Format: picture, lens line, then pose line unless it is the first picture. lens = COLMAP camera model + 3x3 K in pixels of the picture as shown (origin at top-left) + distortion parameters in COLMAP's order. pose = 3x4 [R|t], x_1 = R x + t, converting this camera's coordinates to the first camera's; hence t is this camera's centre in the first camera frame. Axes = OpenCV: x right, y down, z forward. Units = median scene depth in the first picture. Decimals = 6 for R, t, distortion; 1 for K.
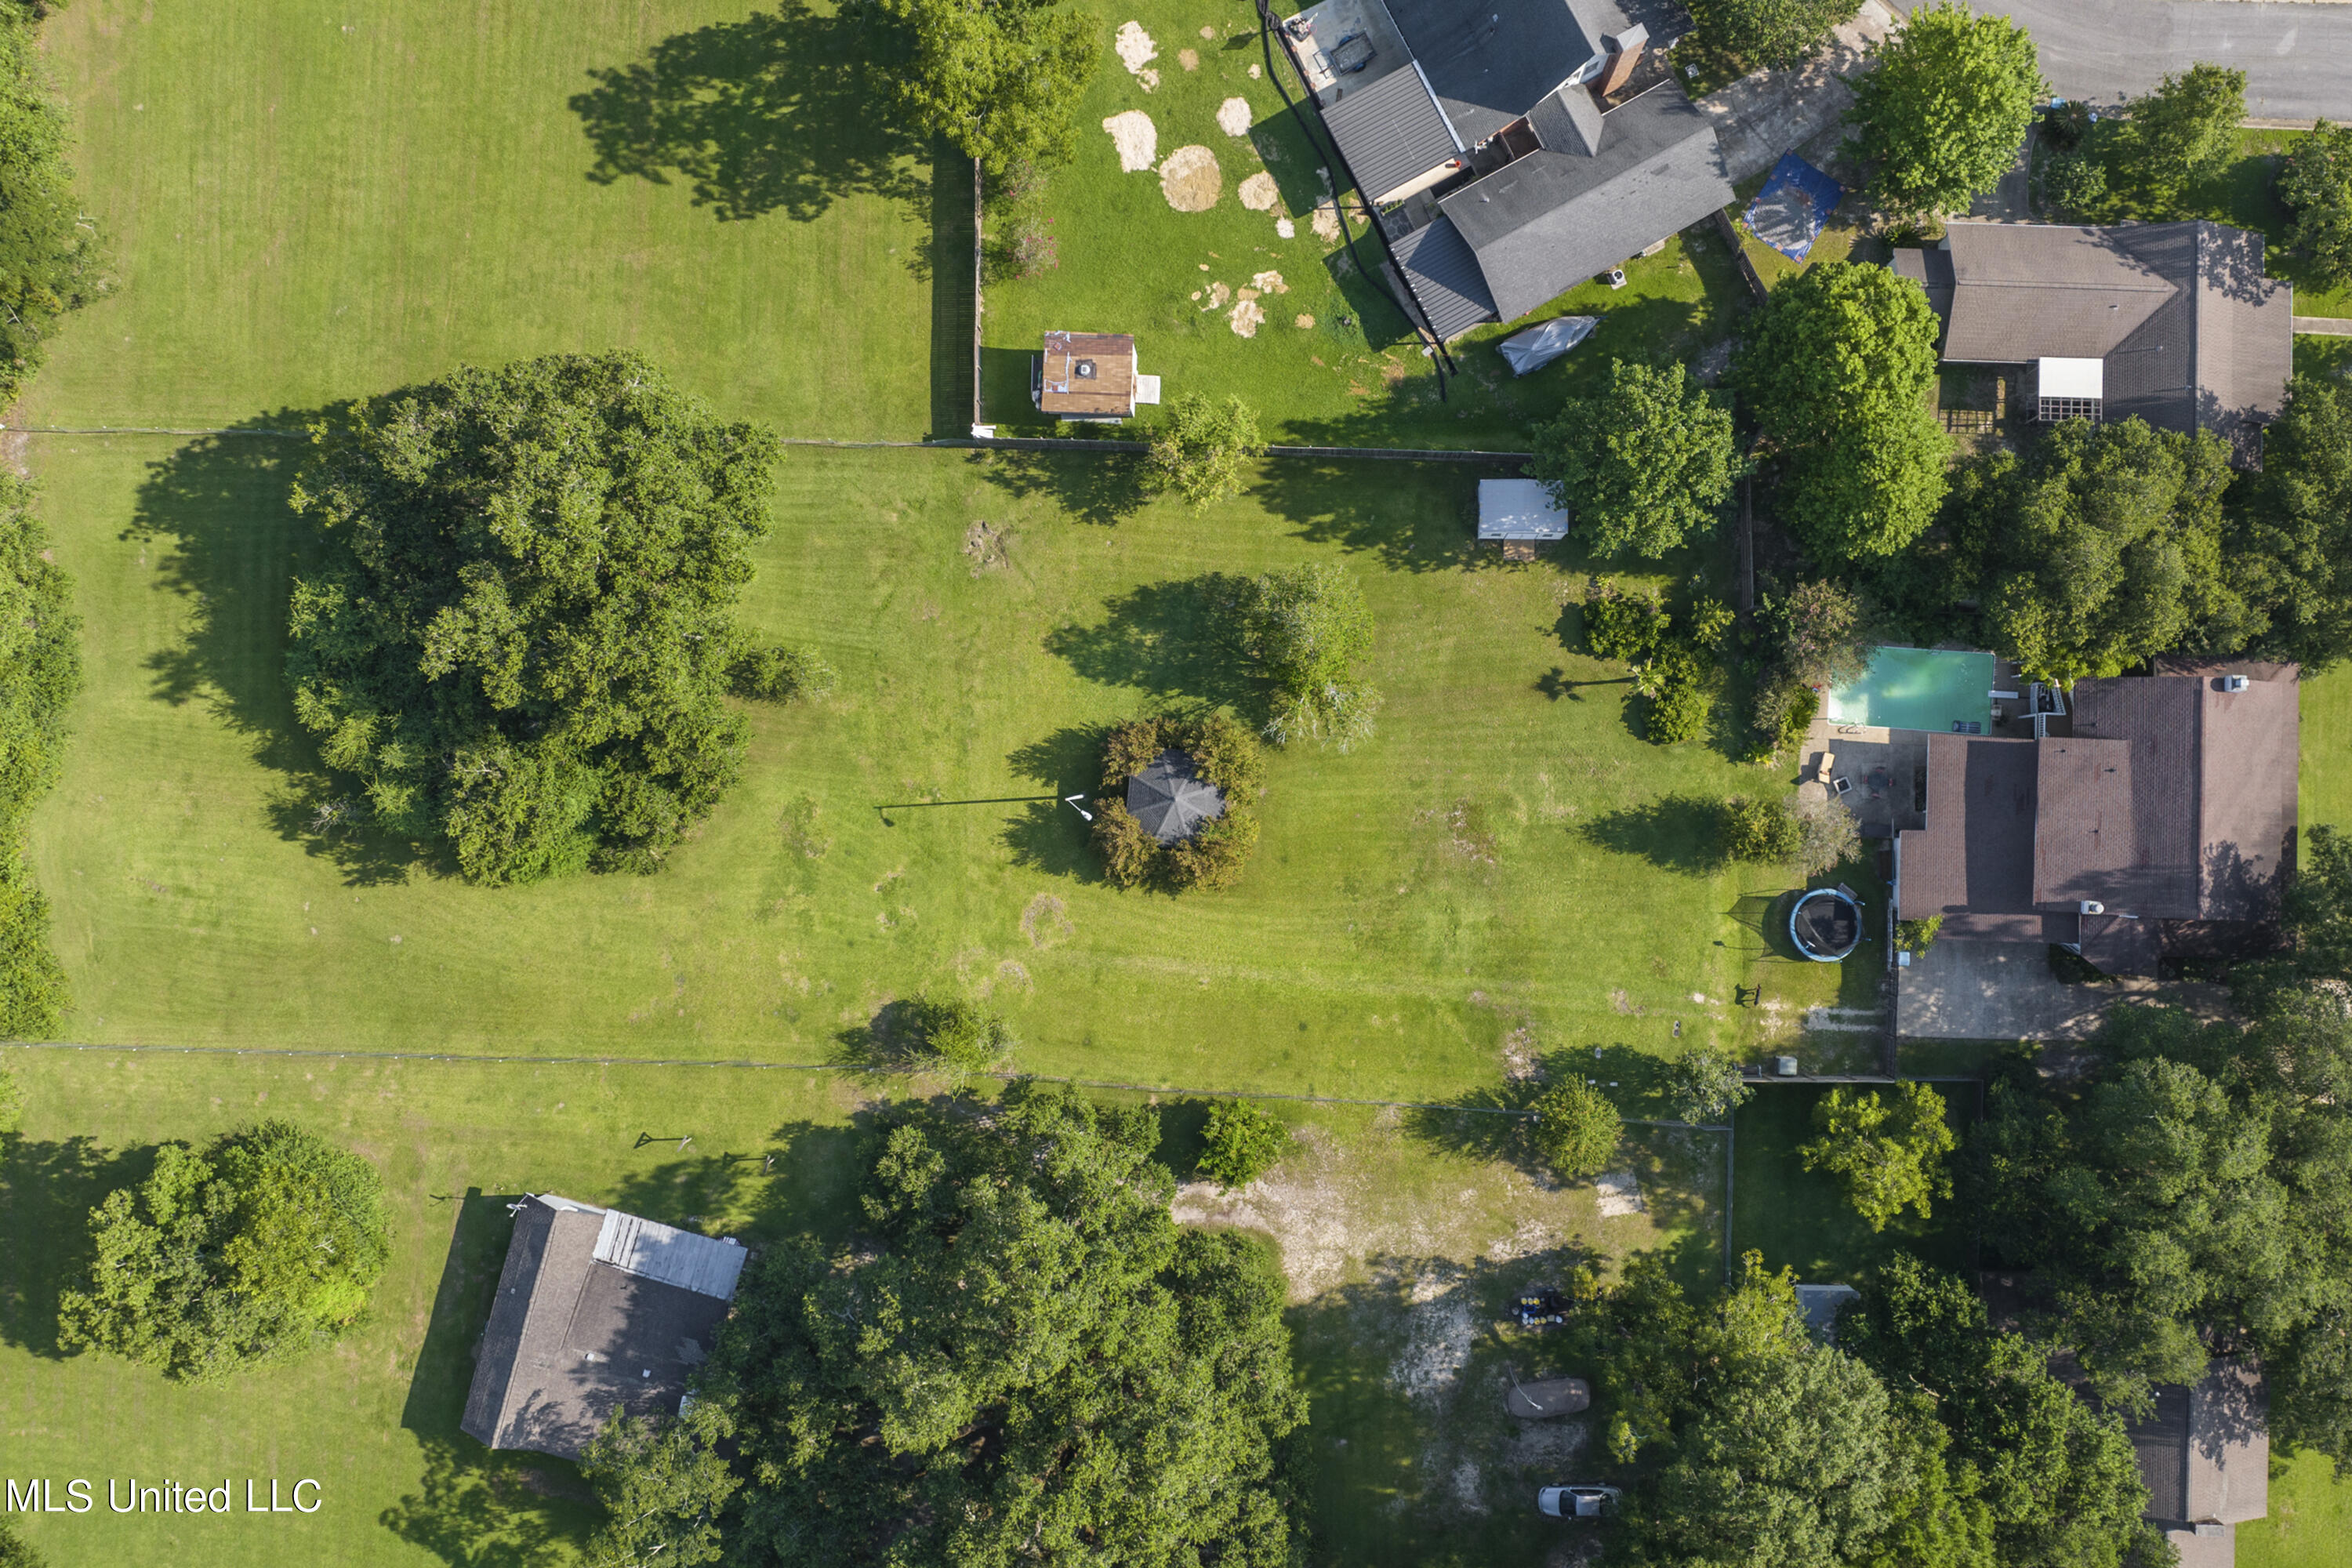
lens RADIAL K [[1965.9, 0, 1290.1], [0, 1965.9, 725.9], [0, 0, 1]] dist [-0.051904, 0.048110]
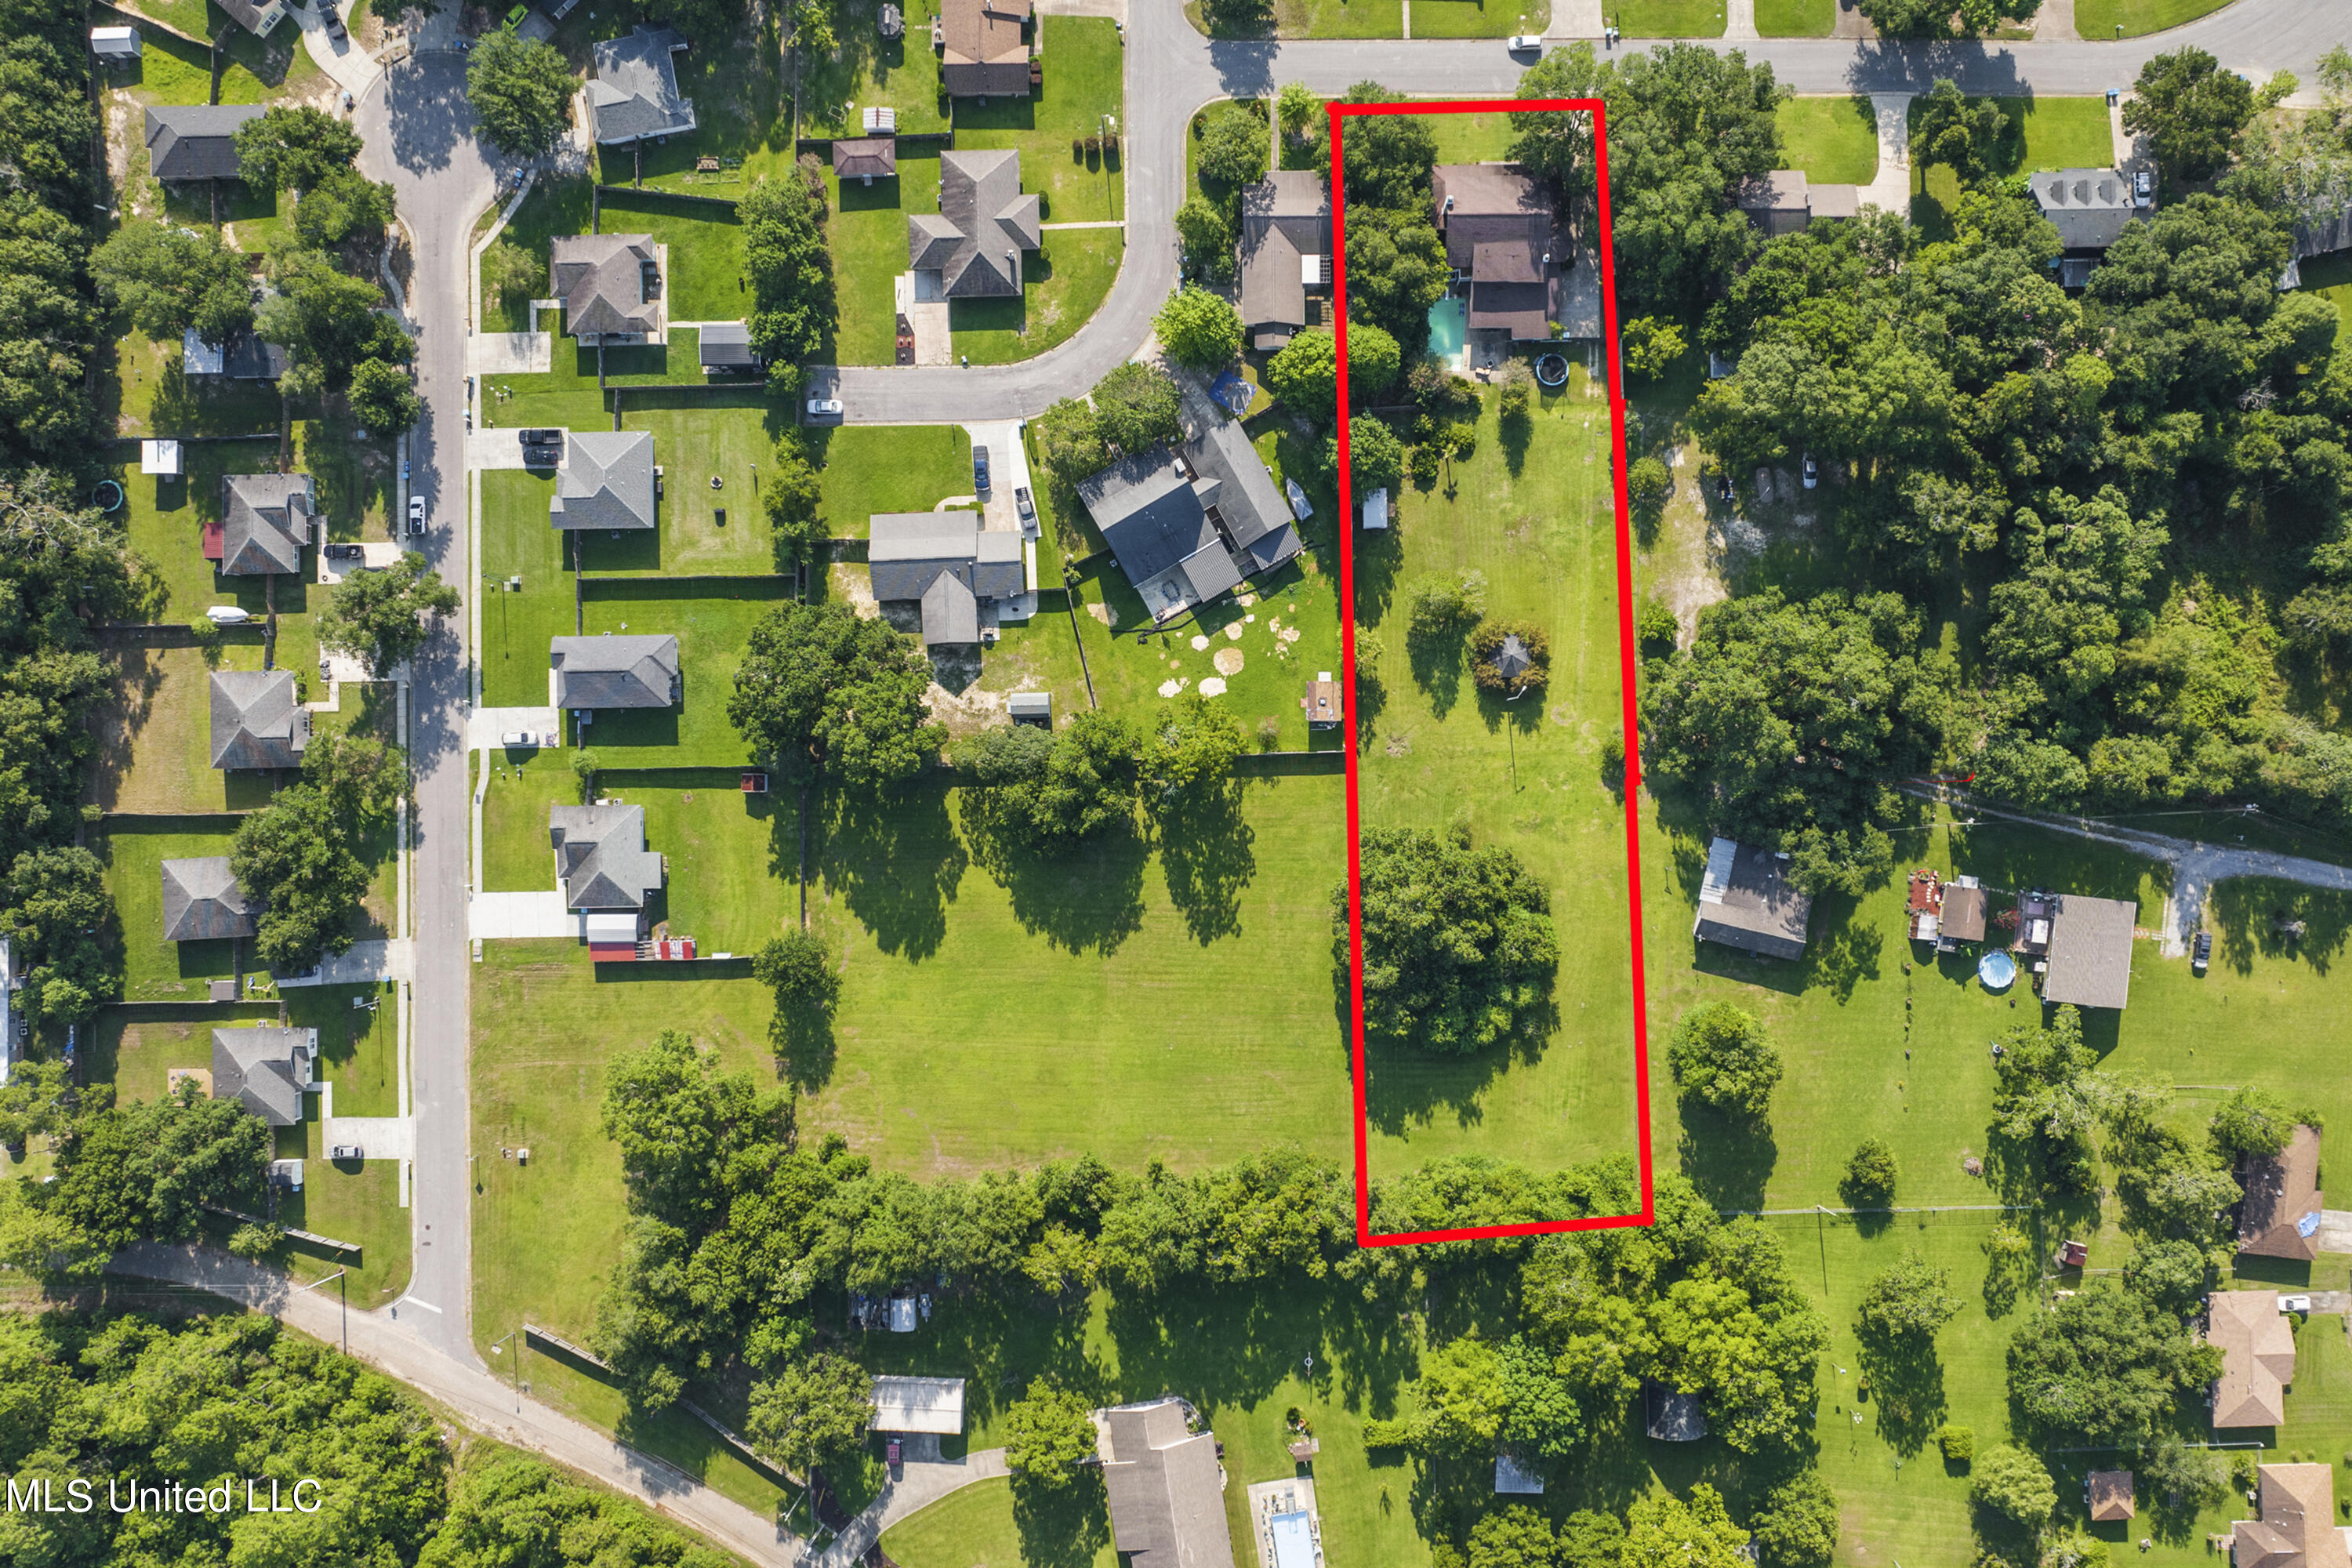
lens RADIAL K [[1965.9, 0, 1181.4], [0, 1965.9, 795.1], [0, 0, 1]] dist [-0.051904, 0.048110]
pose [[-0.033268, -0.999245, 0.020078, -0.249771], [0.999339, -0.032963, 0.015332, -0.380192], [-0.014659, 0.020575, 0.999681, -1.252573]]
